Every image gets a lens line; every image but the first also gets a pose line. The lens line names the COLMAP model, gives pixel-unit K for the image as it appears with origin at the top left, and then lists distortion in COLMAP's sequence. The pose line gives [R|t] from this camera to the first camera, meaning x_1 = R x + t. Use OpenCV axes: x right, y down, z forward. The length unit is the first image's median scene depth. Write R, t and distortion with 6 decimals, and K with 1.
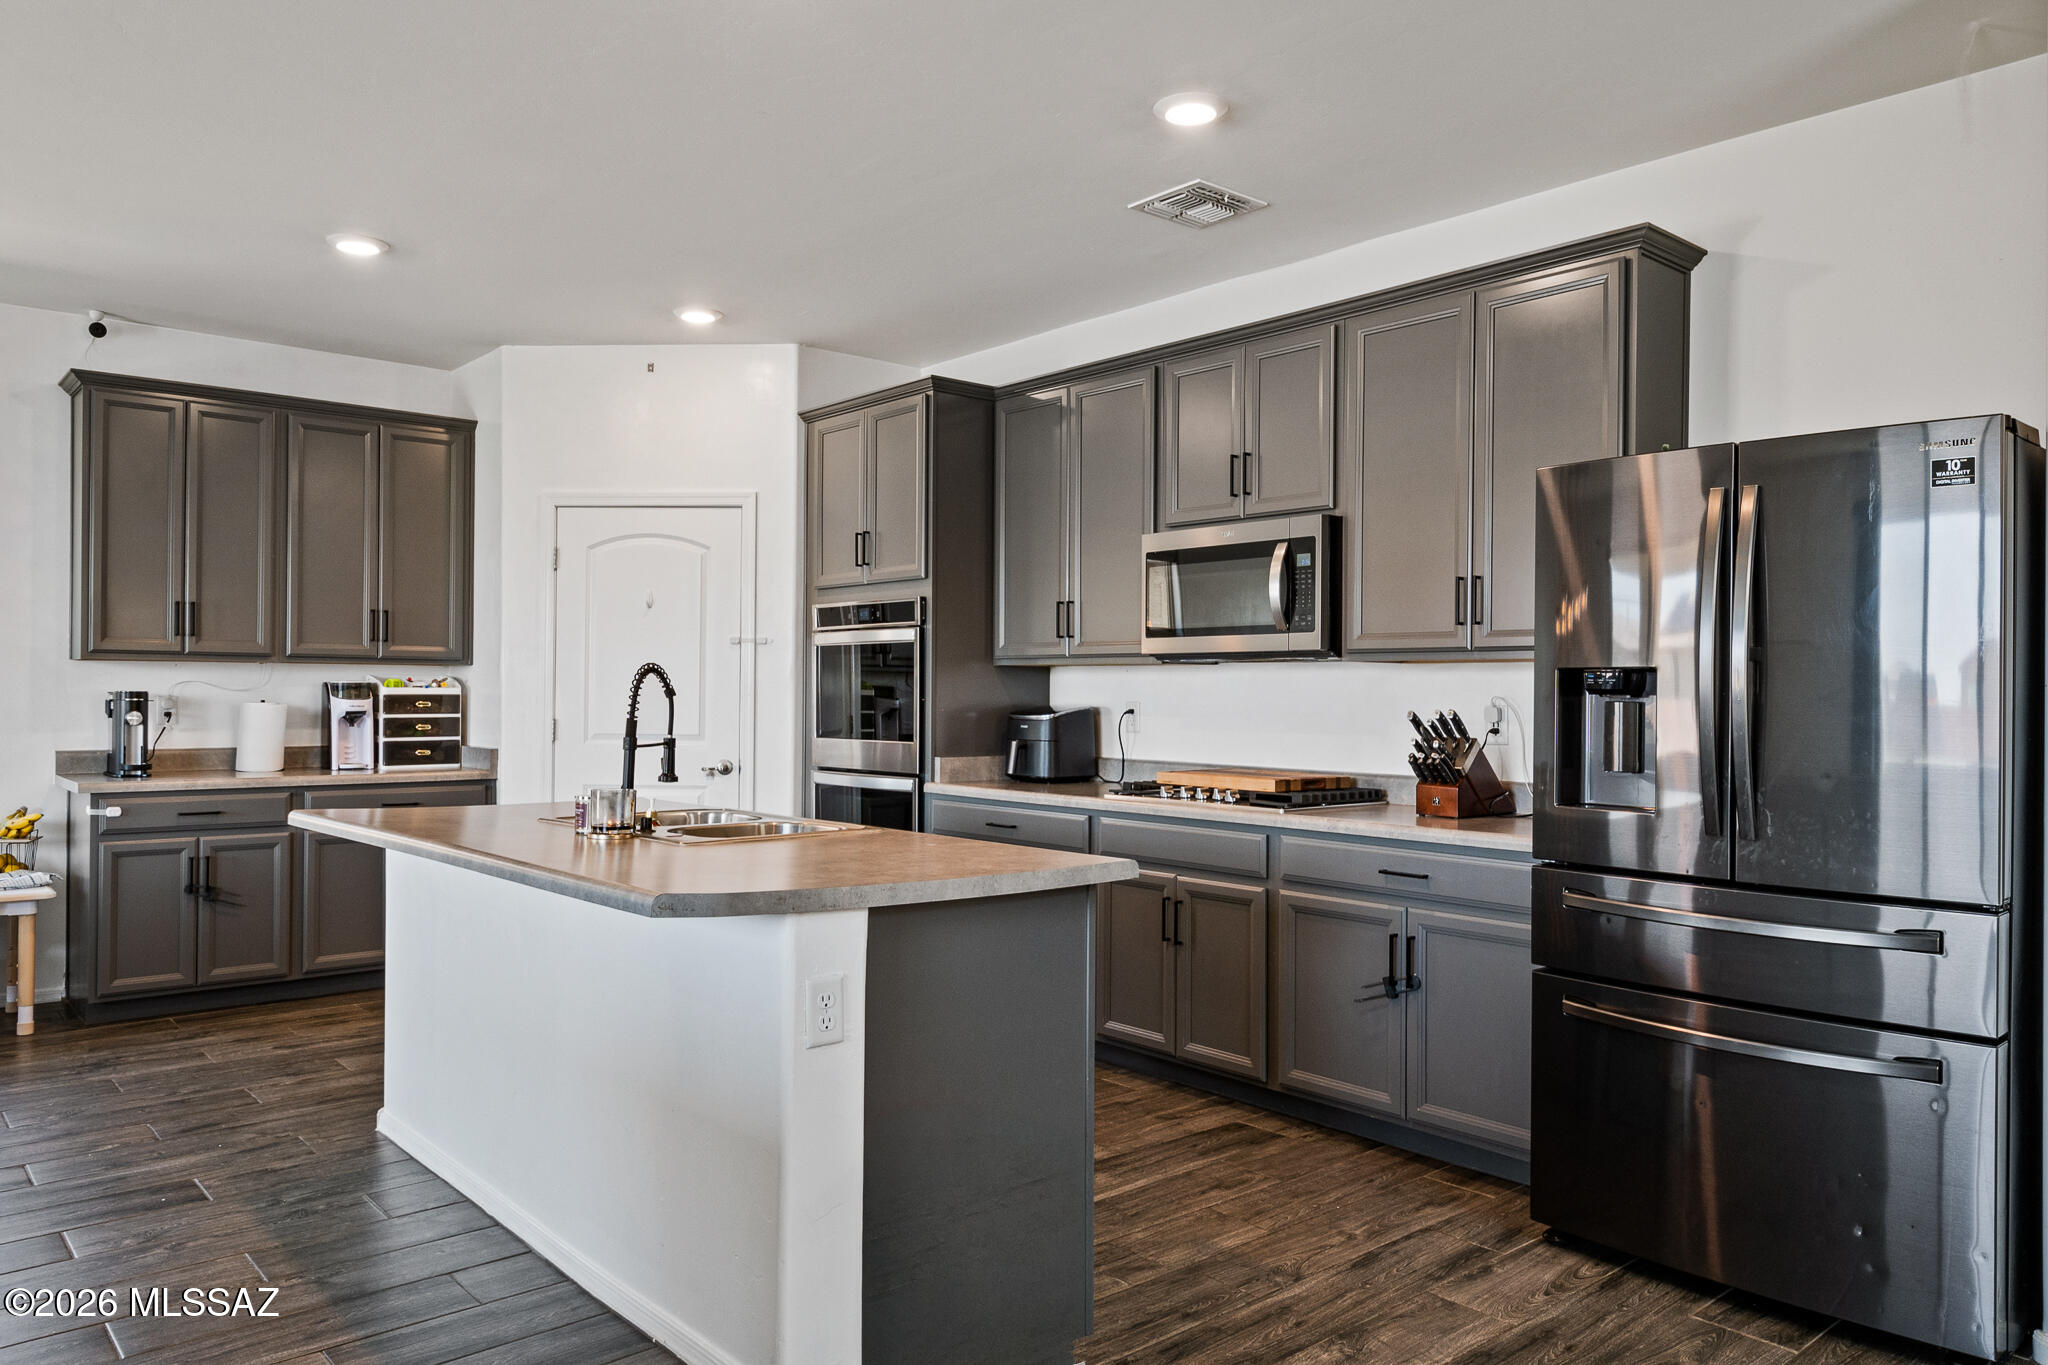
lens RADIAL K [[1371.6, 0, 1030.8], [0, 1371.6, 692.4], [0, 0, 1]] dist [-0.009412, -0.007689]
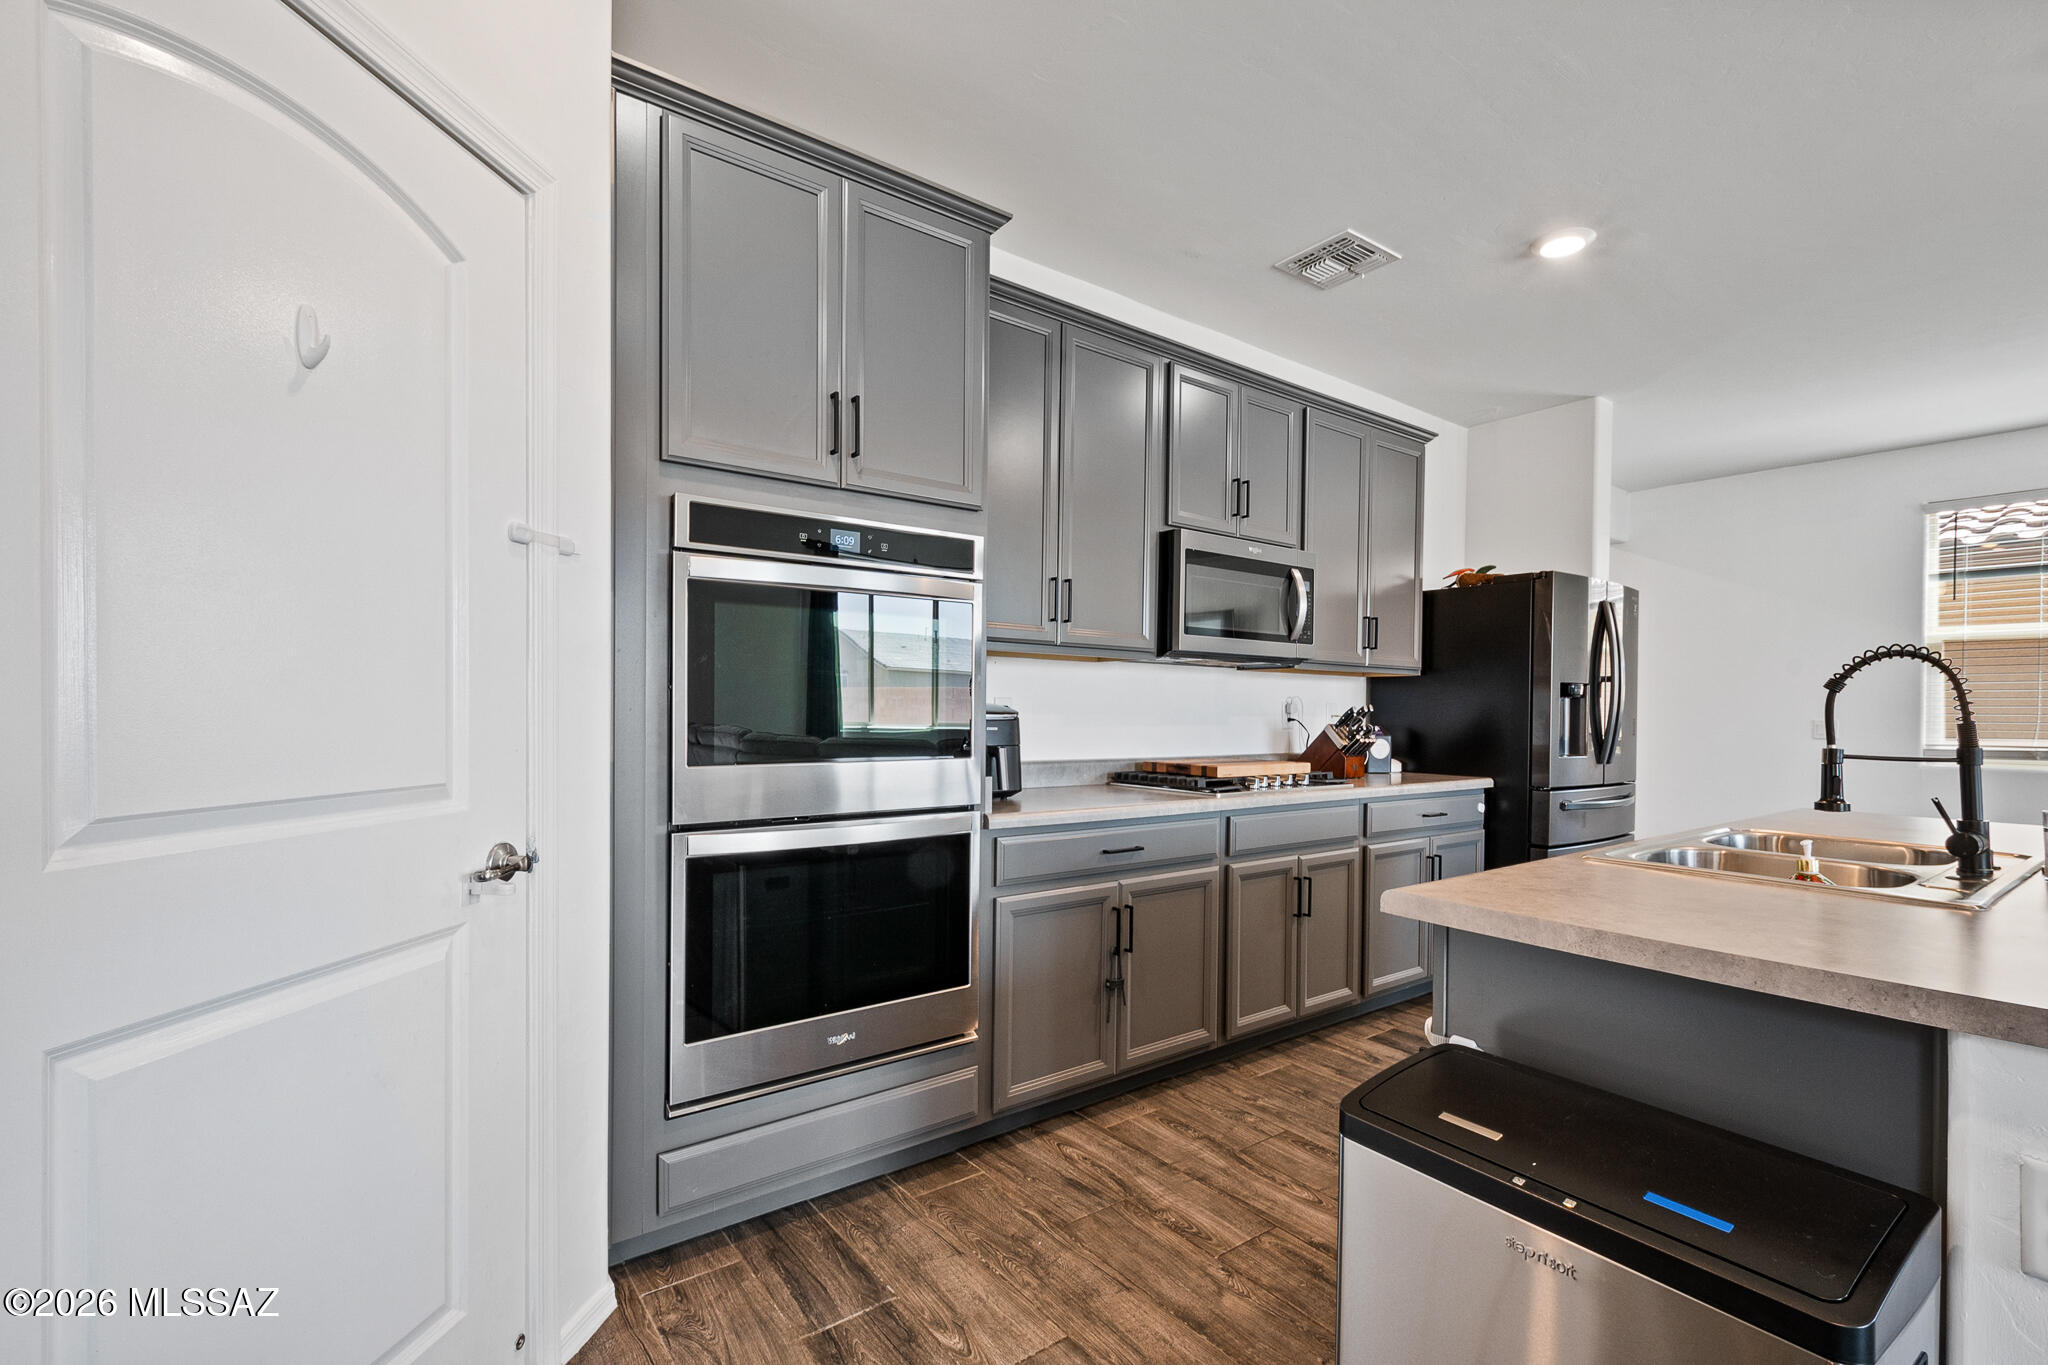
lens RADIAL K [[917.9, 0, 1040.6], [0, 917.9, 707.2], [0, 0, 1]] dist [0.021019, -0.002360]
pose [[0.060804, -0.006849, 0.998126, -0.619965], [-0.015358, 0.999852, 0.007797, 0.009903], [-0.998032, -0.015804, 0.060690, 1.108182]]
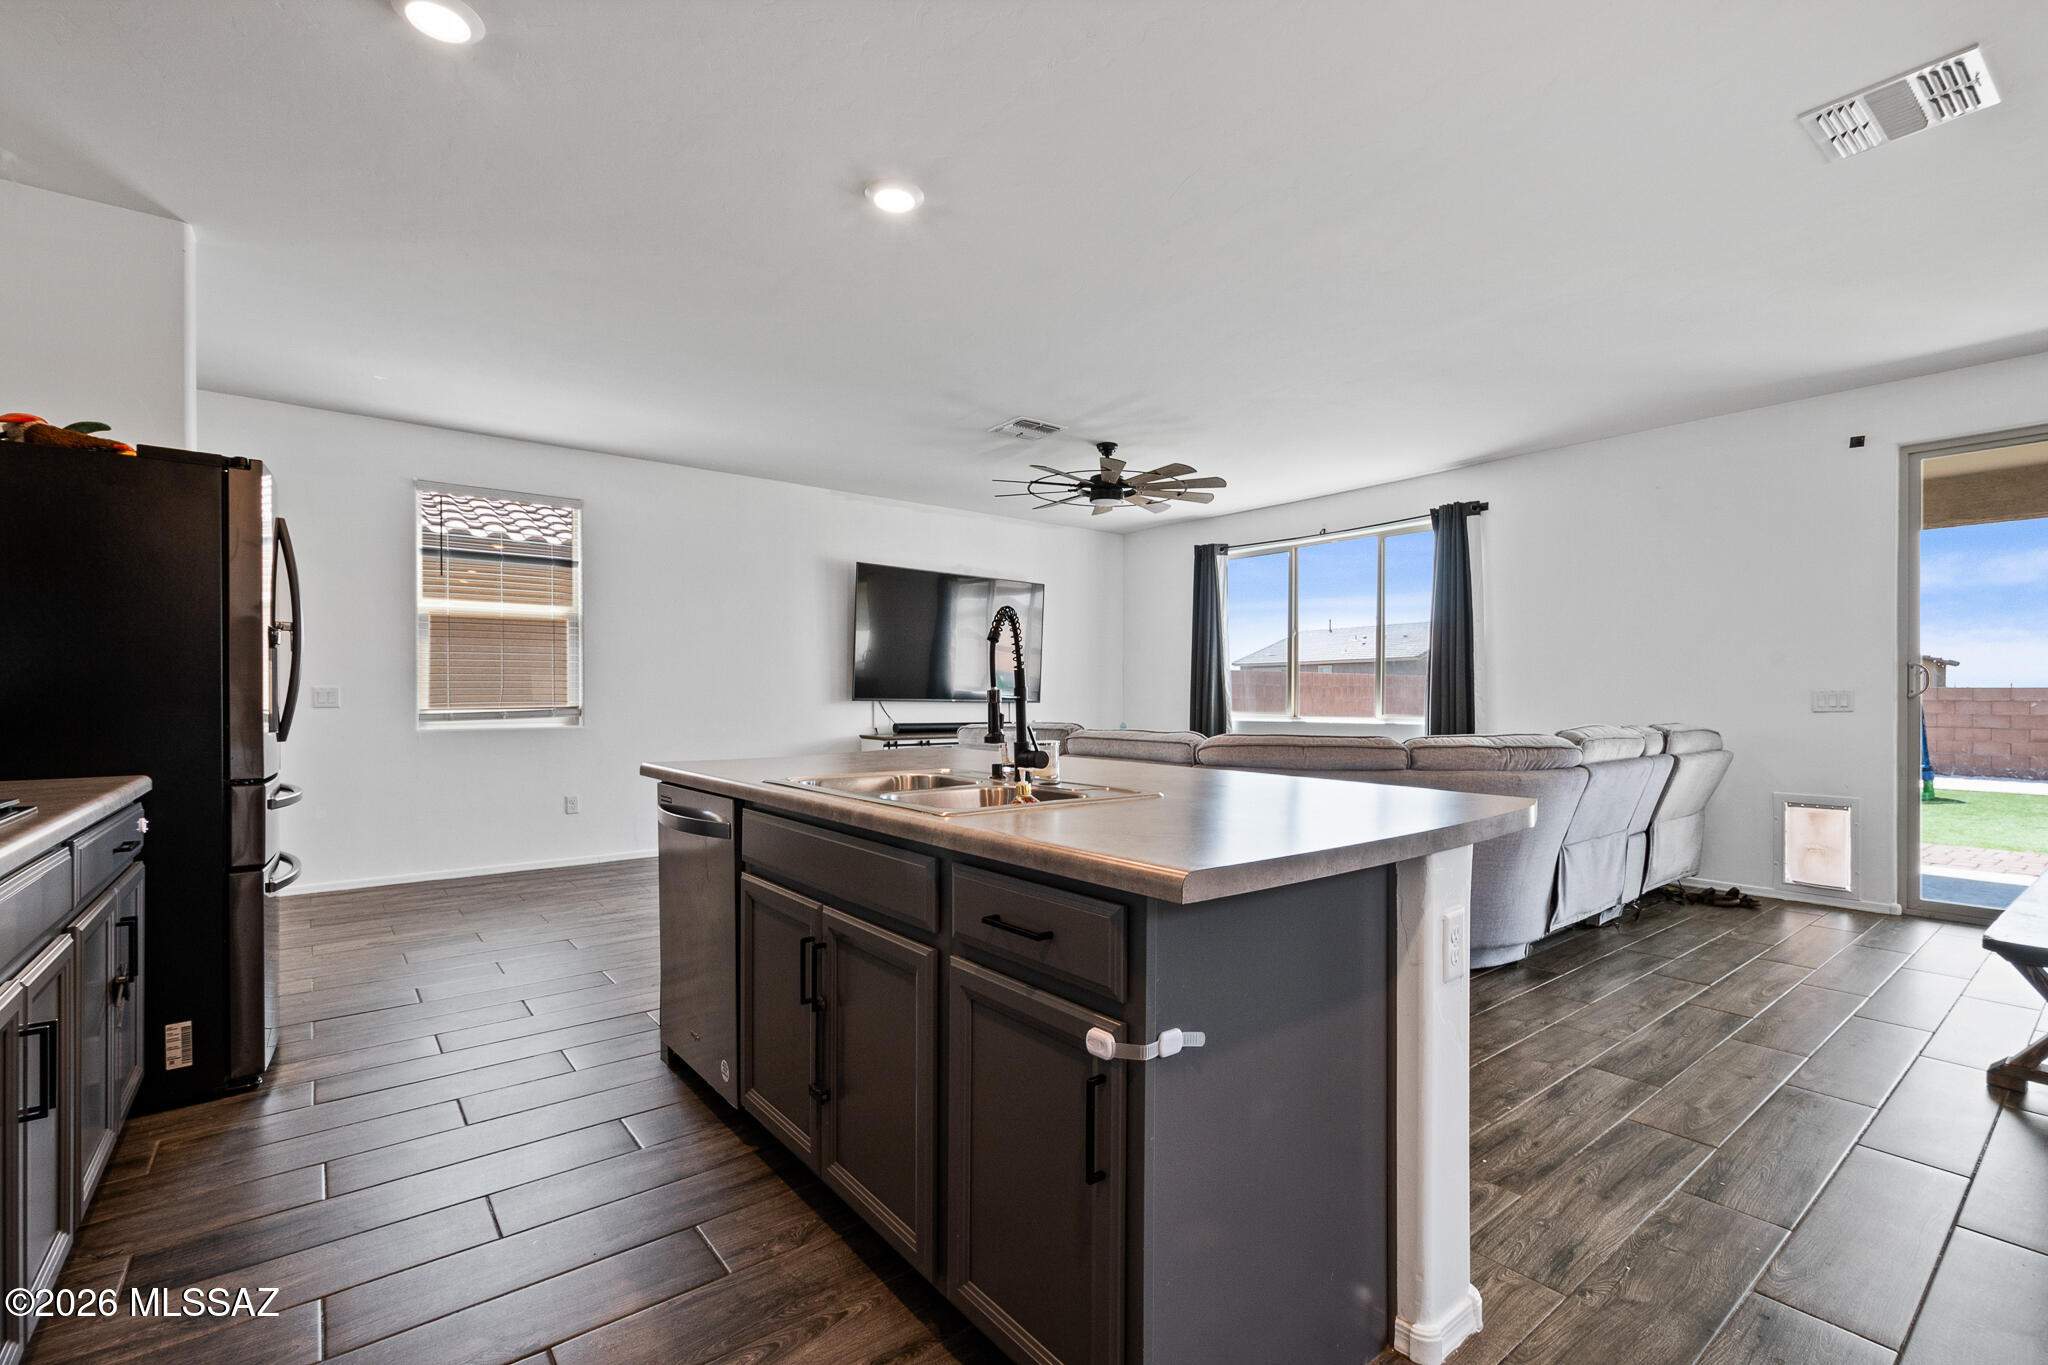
lens RADIAL K [[917.9, 0, 1022.8], [0, 917.9, 694.1], [0, 0, 1]] dist [0.021019, -0.002360]
pose [[-0.998993, -0.006396, 0.044418, -0.234576], [-0.006655, 0.999962, -0.005694, 0.029853], [-0.044380, -0.005984, -0.998997, 1.254302]]
